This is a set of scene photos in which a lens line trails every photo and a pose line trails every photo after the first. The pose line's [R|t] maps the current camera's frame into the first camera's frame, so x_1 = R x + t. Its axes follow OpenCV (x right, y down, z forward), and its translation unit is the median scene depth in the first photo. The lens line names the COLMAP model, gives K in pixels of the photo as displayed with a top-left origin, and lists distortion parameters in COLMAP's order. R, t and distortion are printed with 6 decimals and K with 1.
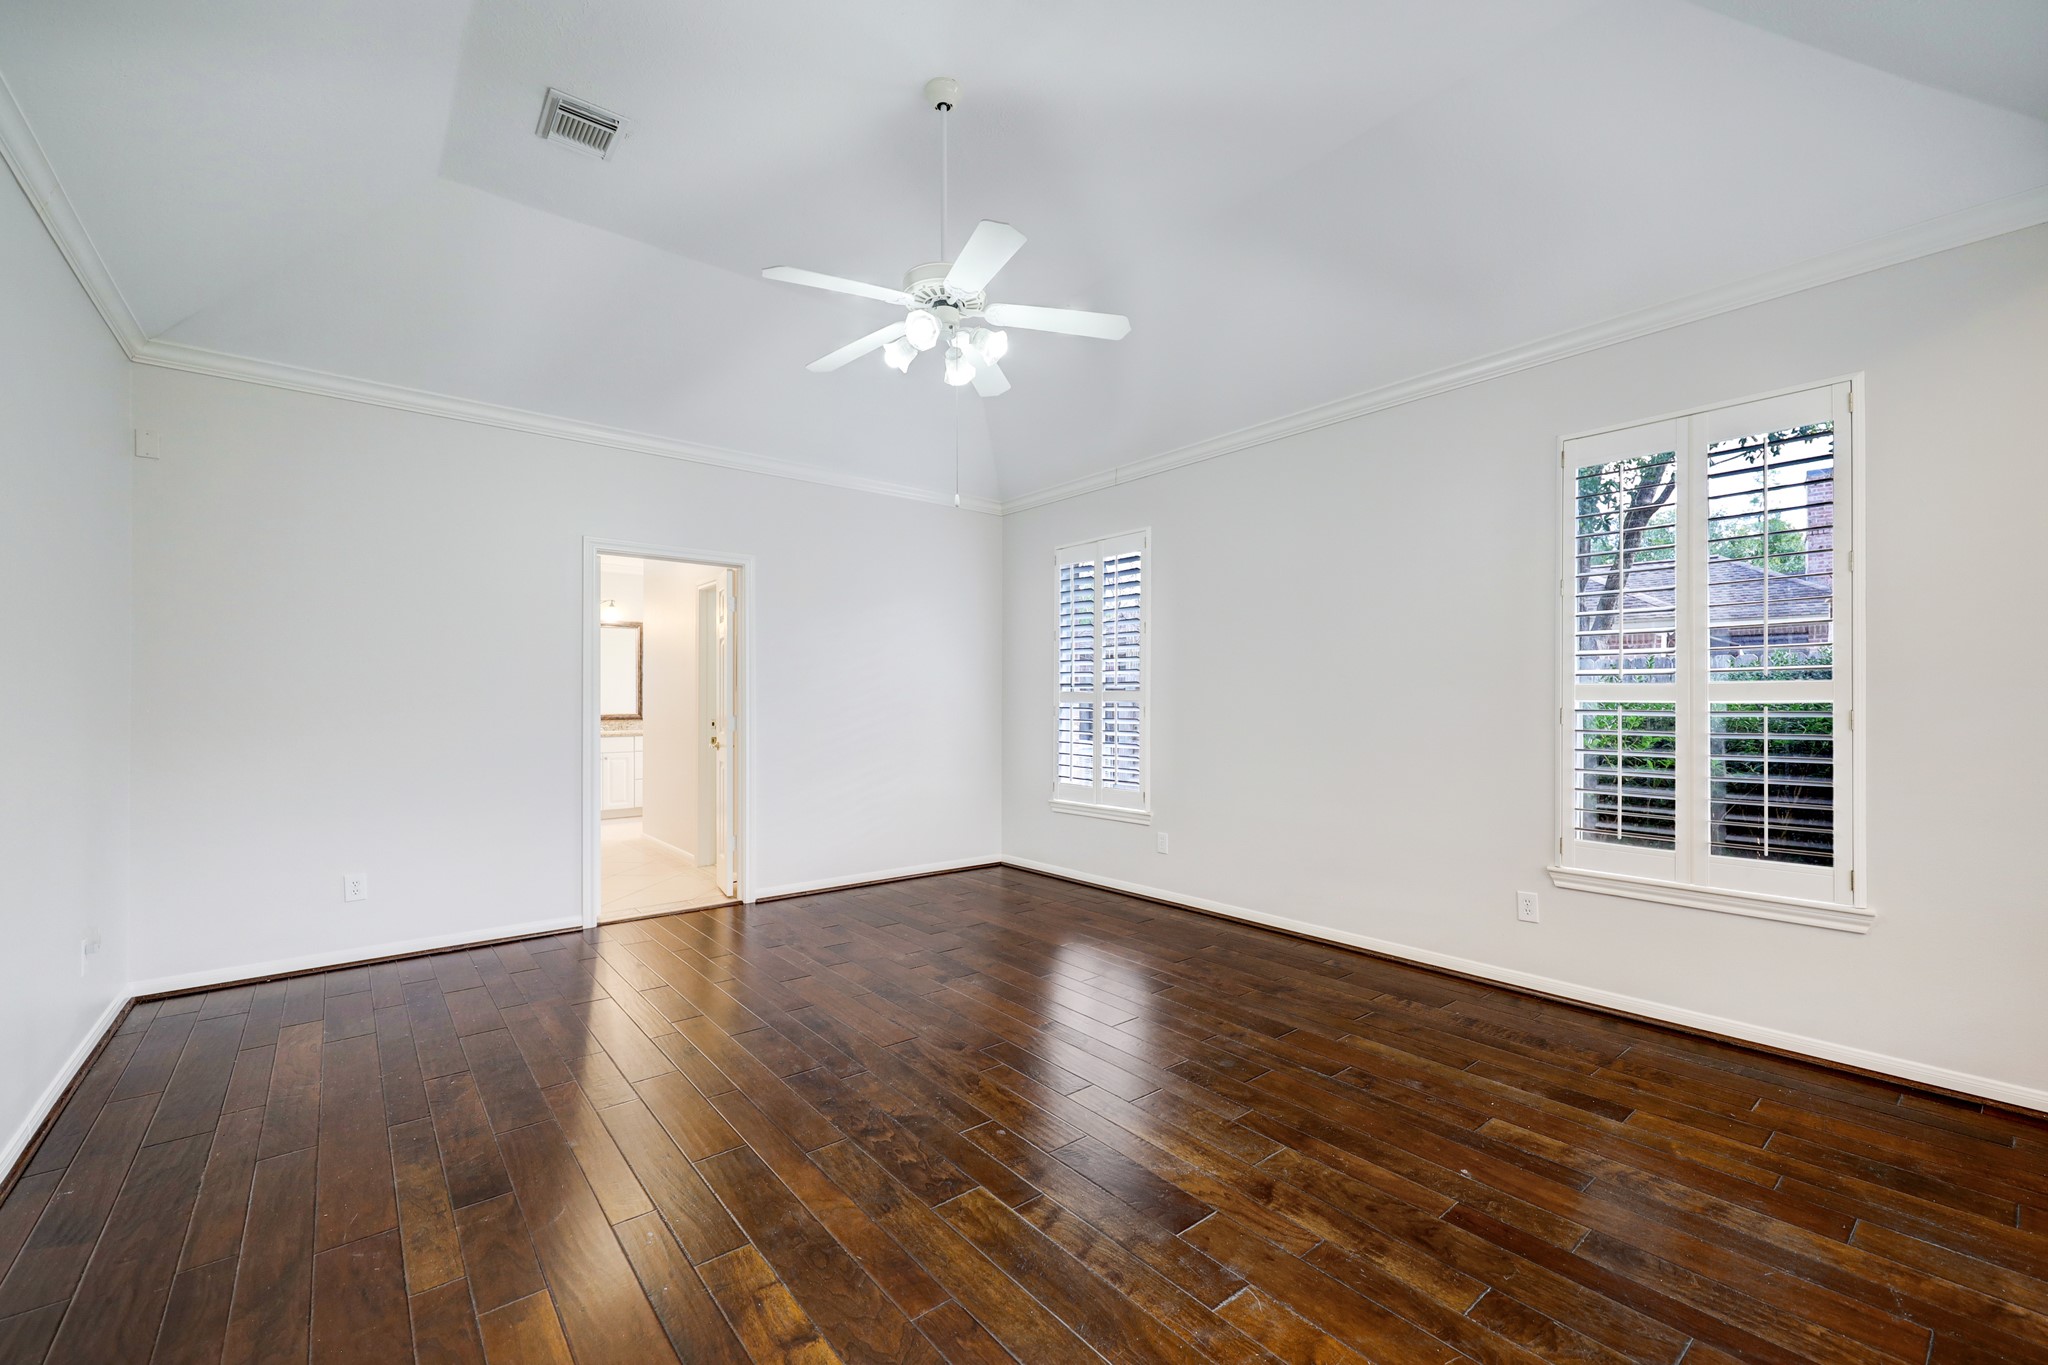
lens RADIAL K [[850.2, 0, 1025.2], [0, 850.2, 694.3], [0, 0, 1]] dist [0.003649, -0.001563]
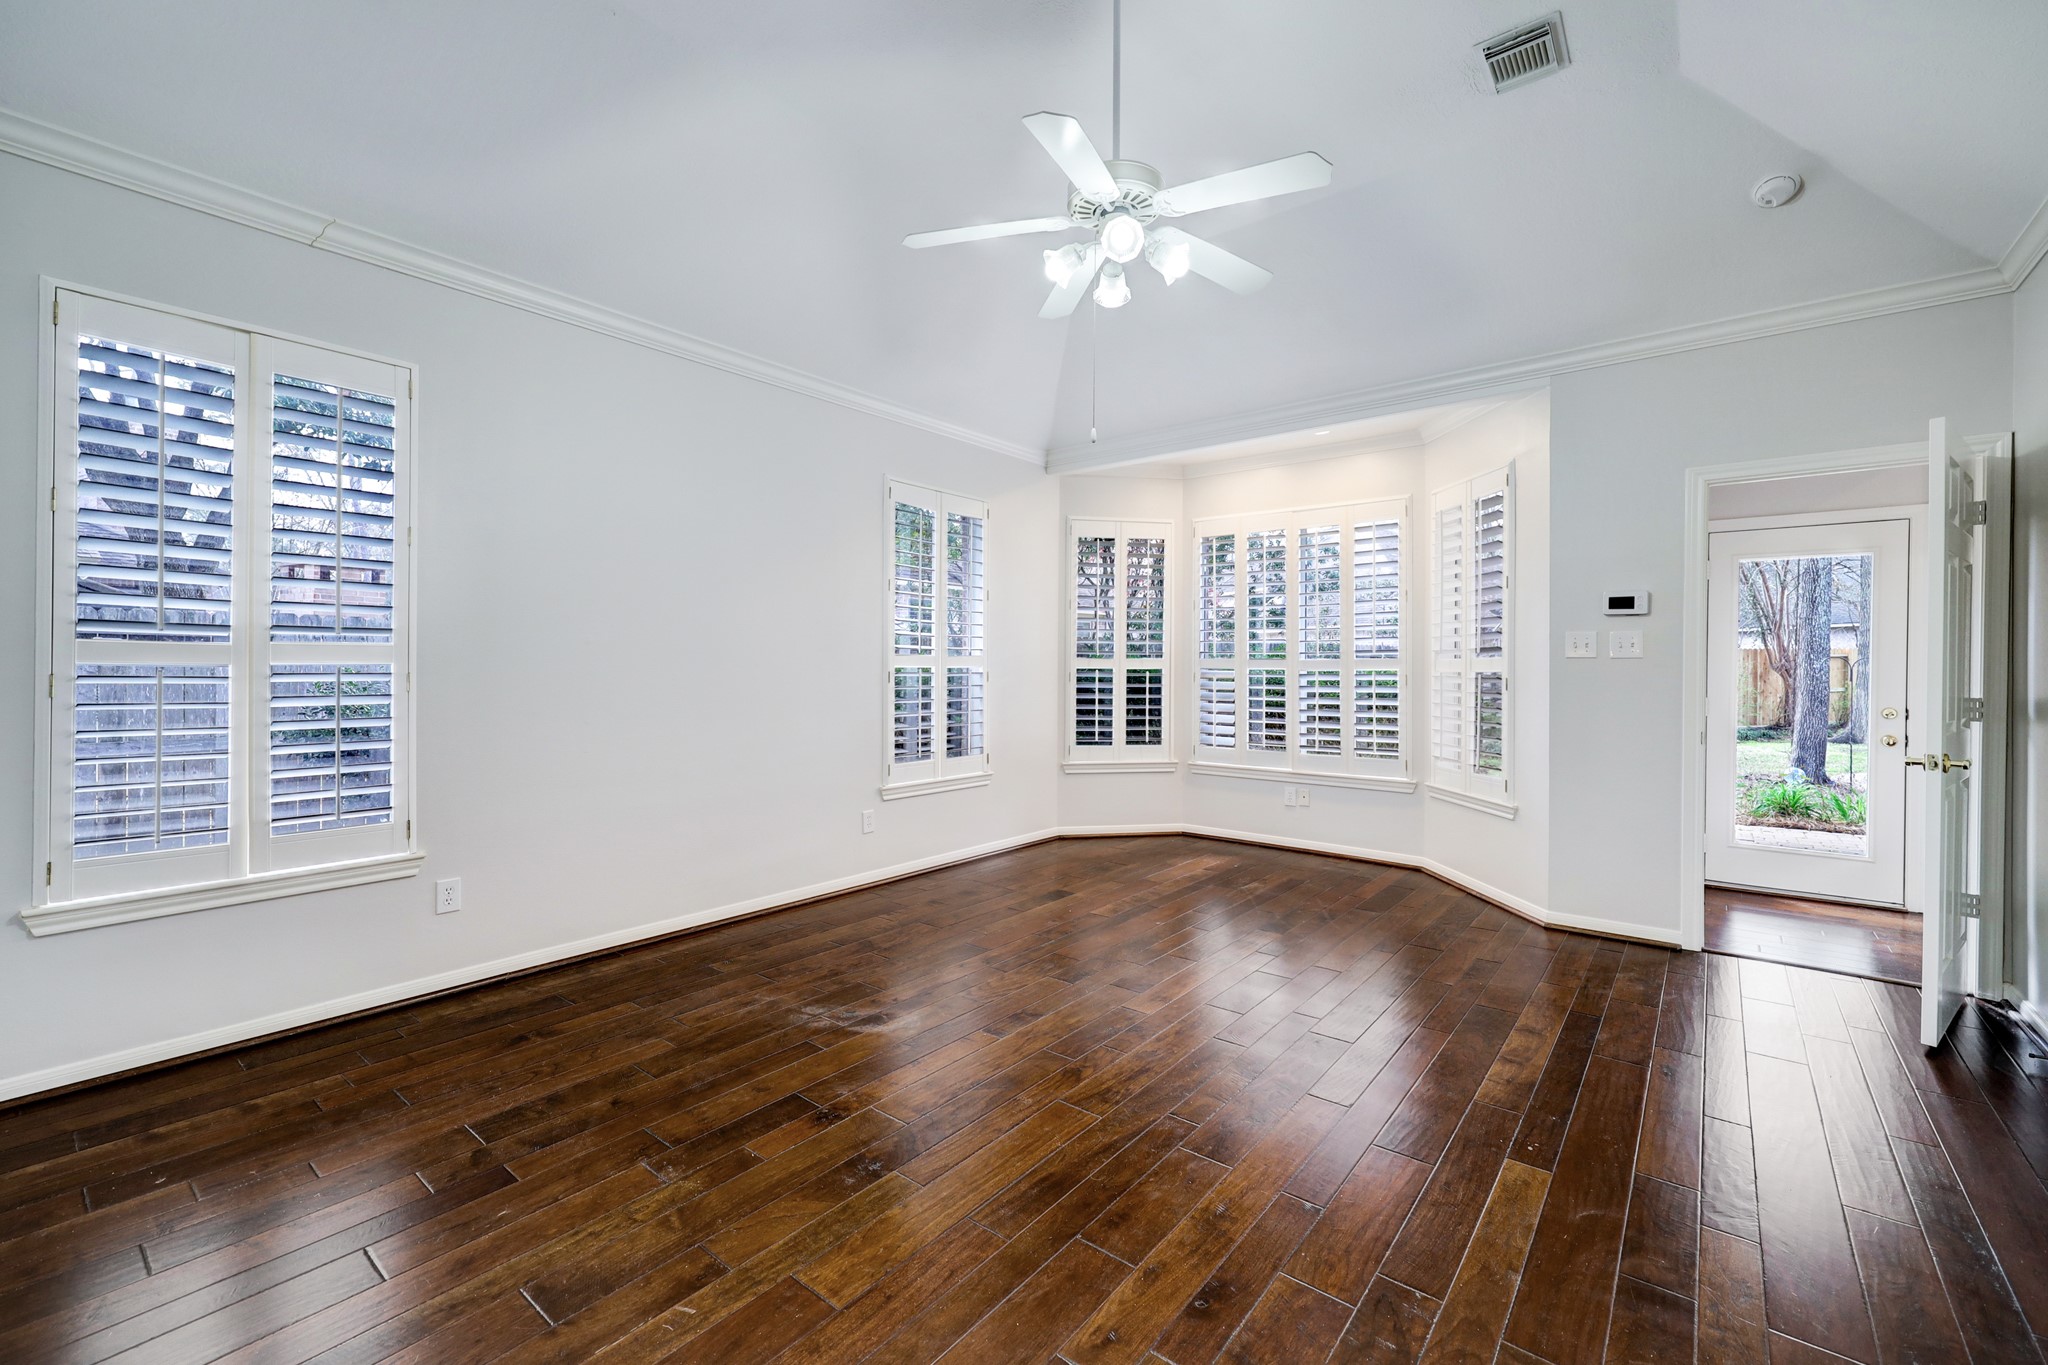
lens RADIAL K [[850.2, 0, 1016.8], [0, 850.2, 681.5], [0, 0, 1]] dist [0.003649, -0.001563]
pose [[-0.217042, -0.001082, 0.976162, -0.826567], [-0.008146, 0.999967, -0.000703, 0.028557], [-0.976128, -0.008105, -0.217044, 1.157484]]
